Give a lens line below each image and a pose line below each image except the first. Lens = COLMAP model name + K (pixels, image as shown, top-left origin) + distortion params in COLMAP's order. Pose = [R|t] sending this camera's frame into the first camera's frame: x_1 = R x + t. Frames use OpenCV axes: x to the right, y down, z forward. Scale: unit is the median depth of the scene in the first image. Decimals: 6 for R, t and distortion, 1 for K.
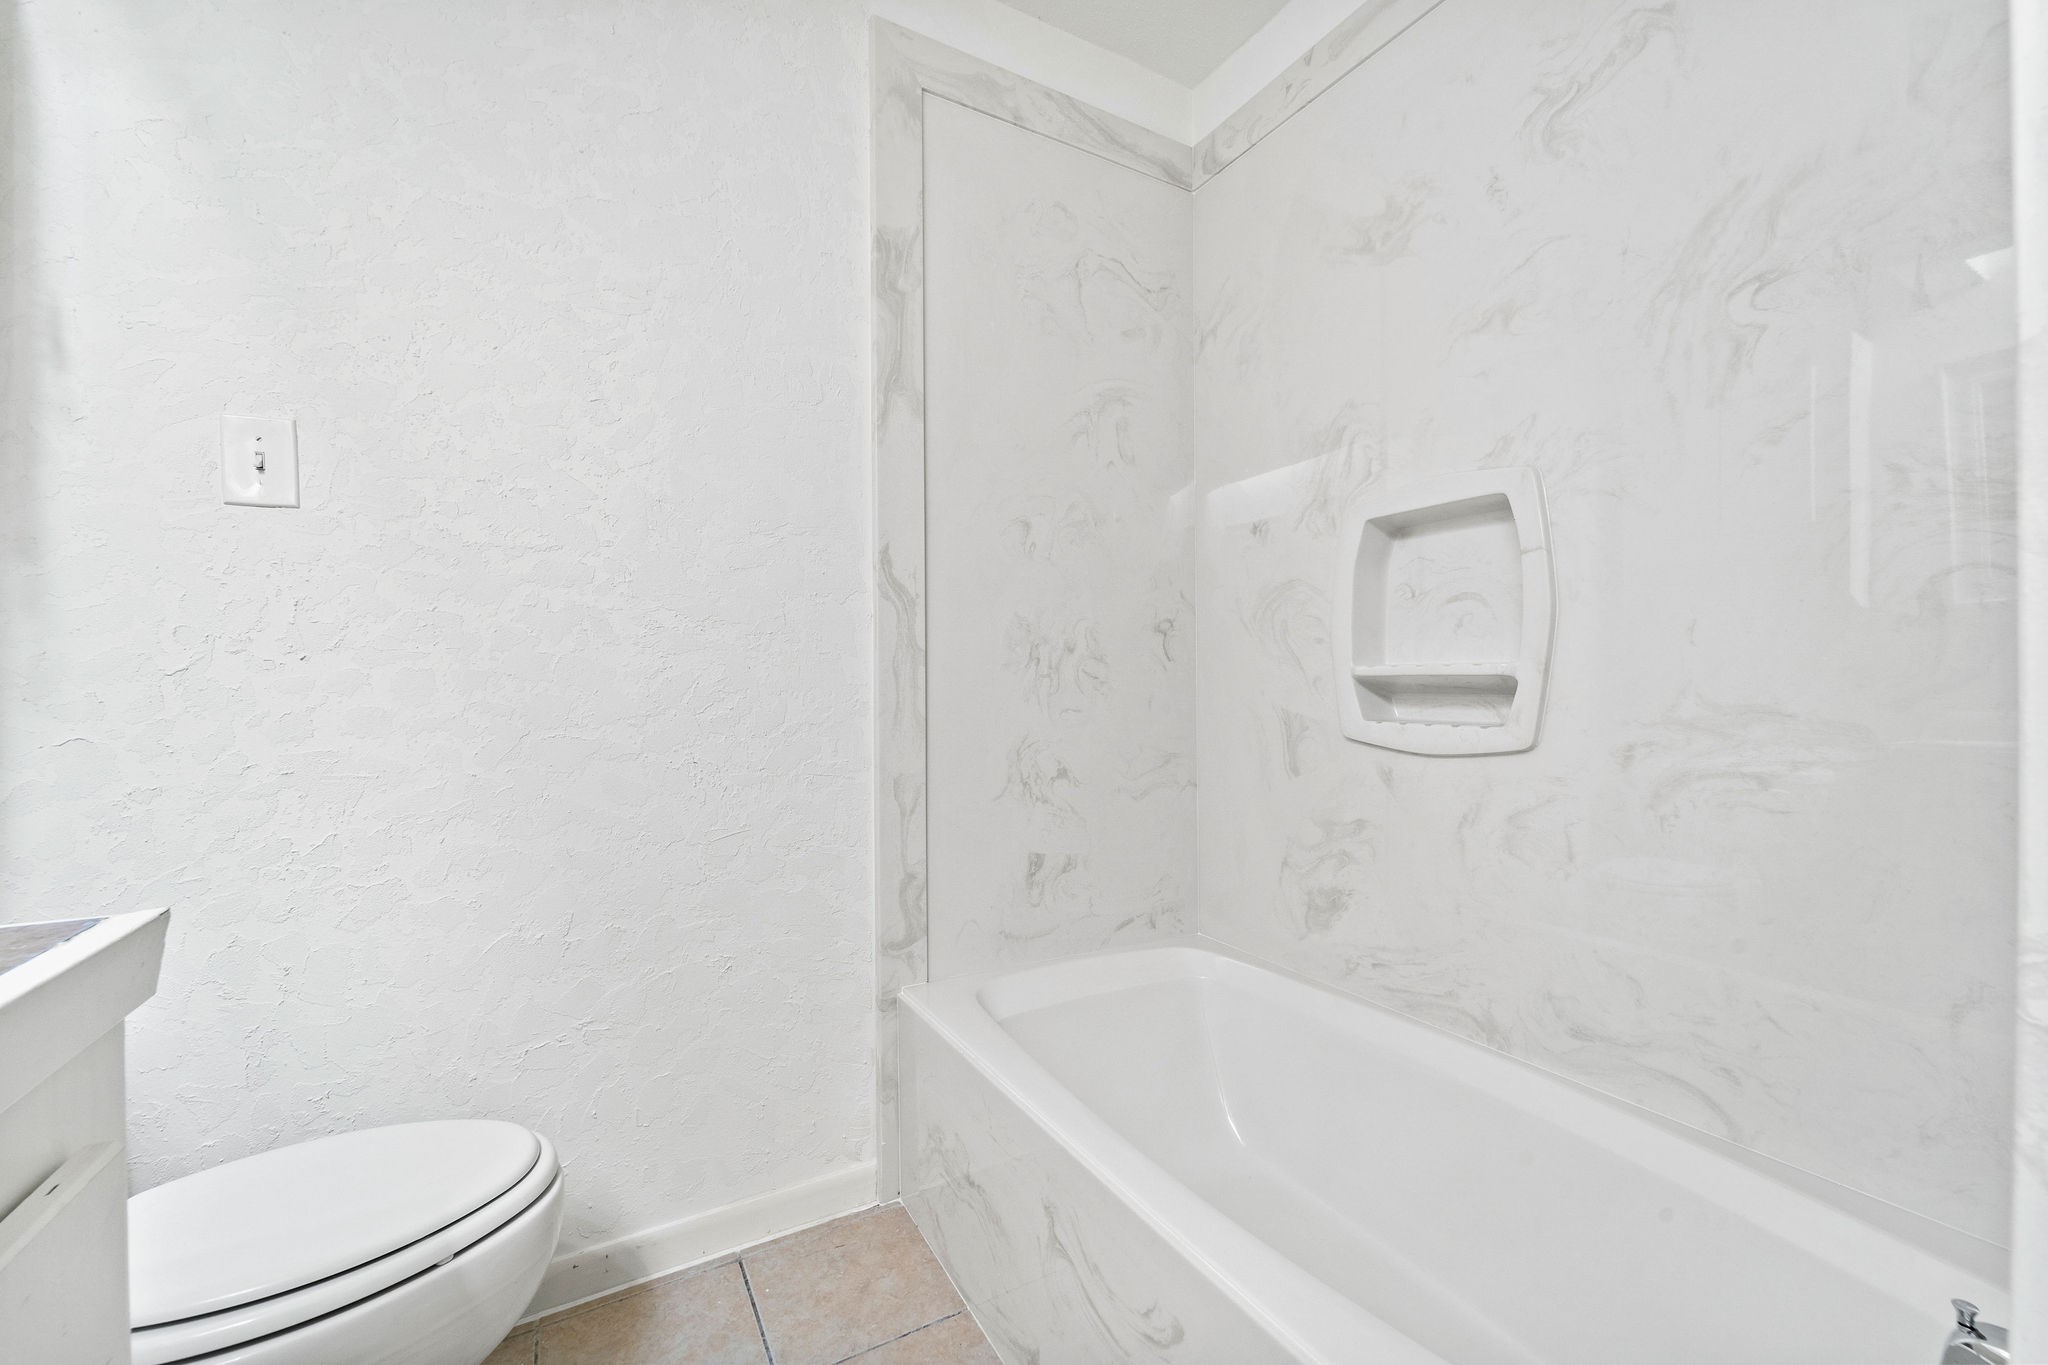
lens RADIAL K [[830.3, 0, 1043.7], [0, 830.3, 689.6], [0, 0, 1]] dist [0.003187, -0.002732]
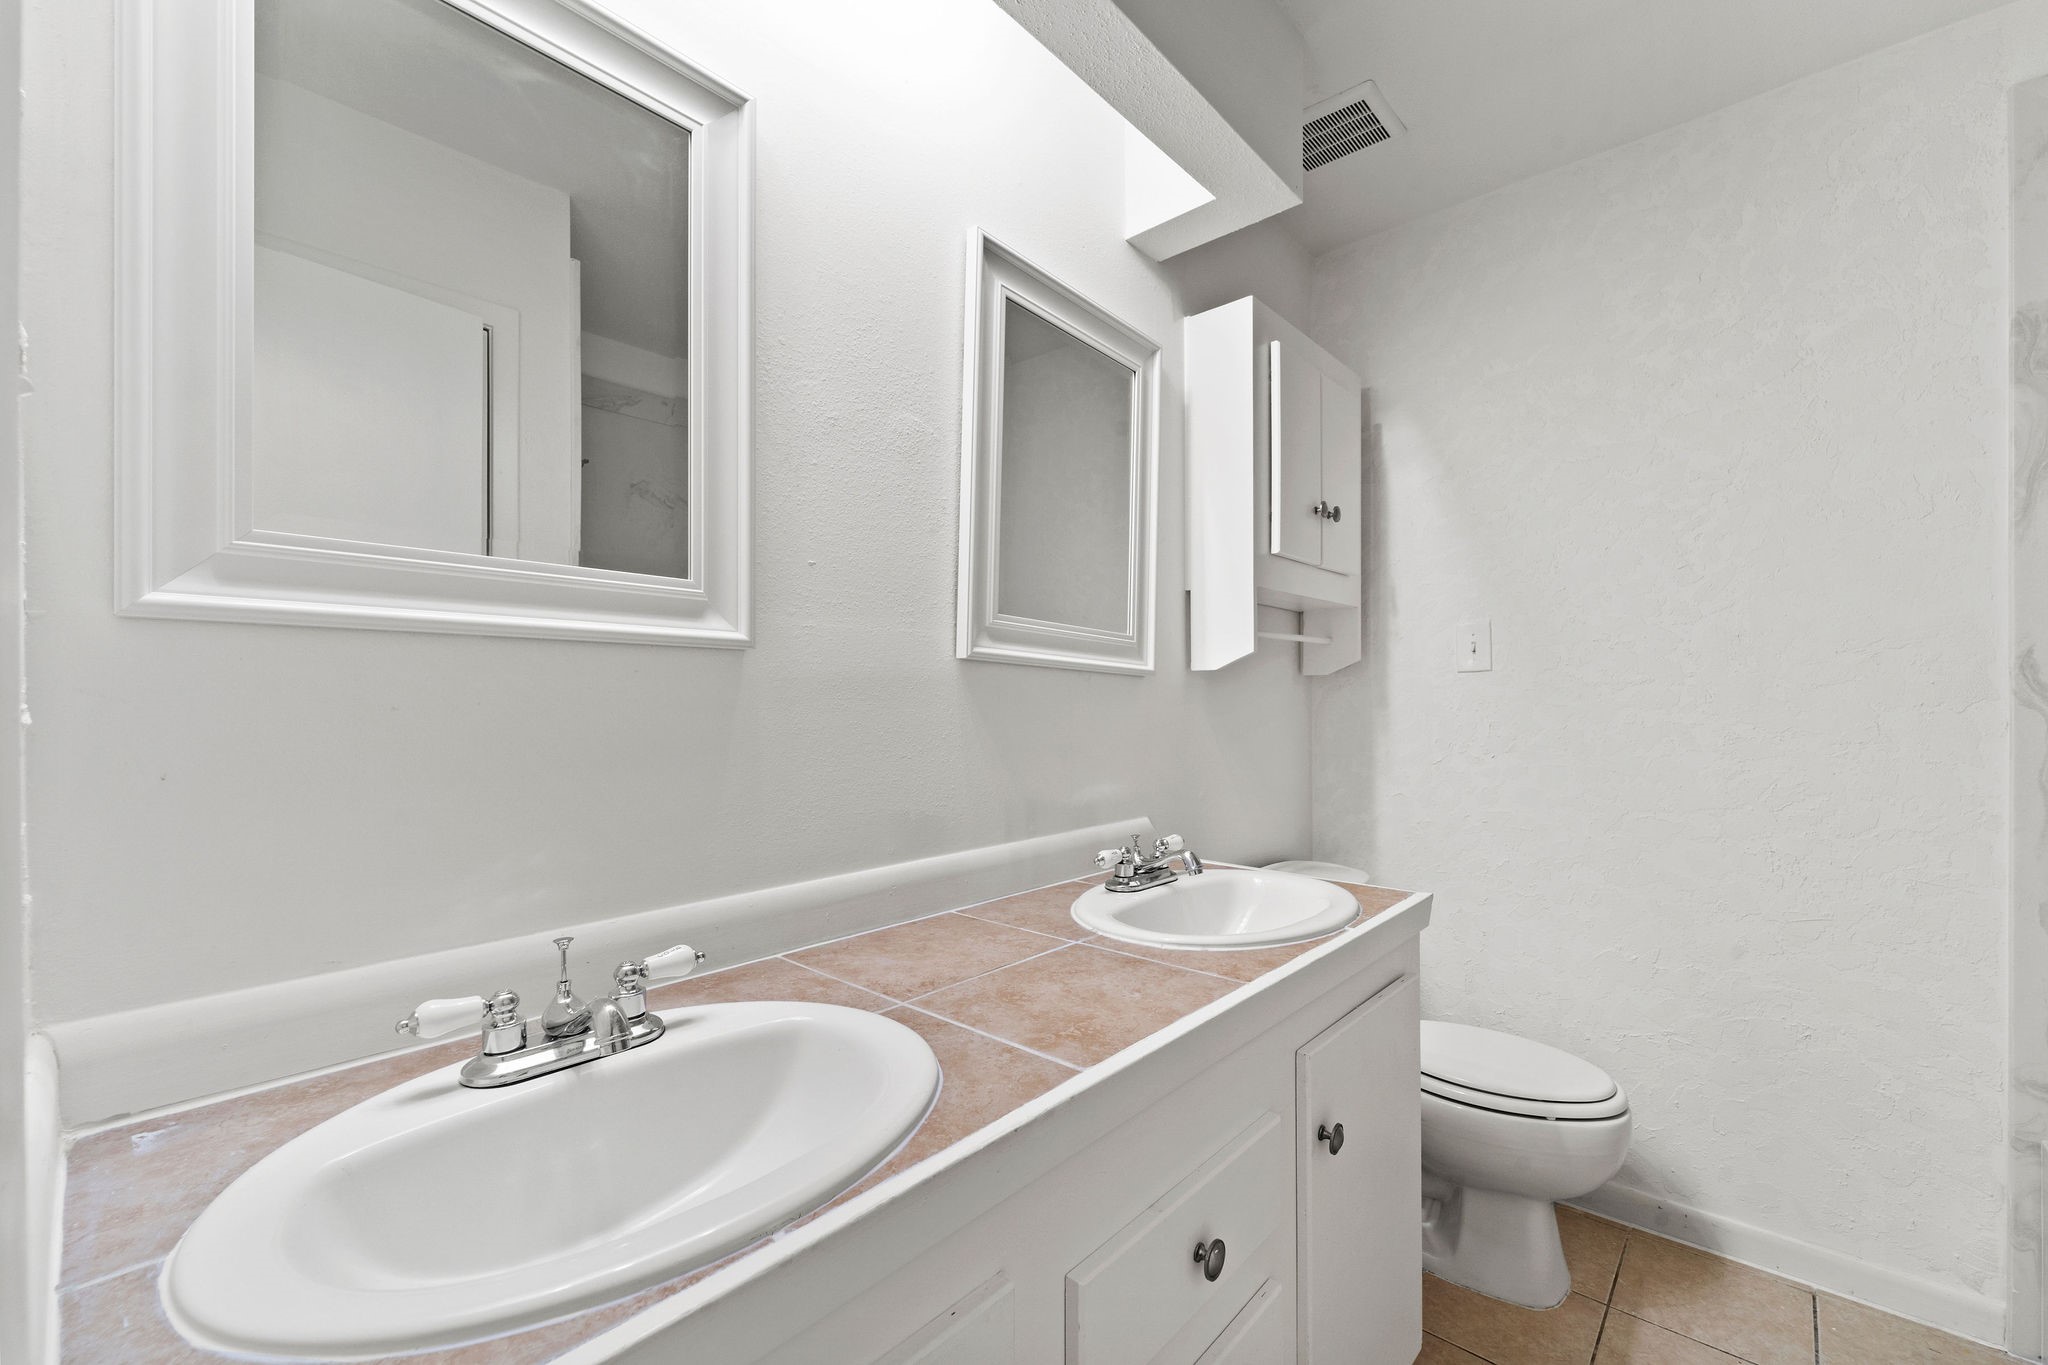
lens RADIAL K [[839.1, 0, 1042.5], [0, 839.1, 710.0], [0, 0, 1]] dist [0.010040, -0.003724]
pose [[0.314817, 0.014112, -0.949048, 0.405781], [-0.000113, 0.999890, 0.014831, -0.136715], [0.949152, -0.004562, 0.314784, -0.379757]]
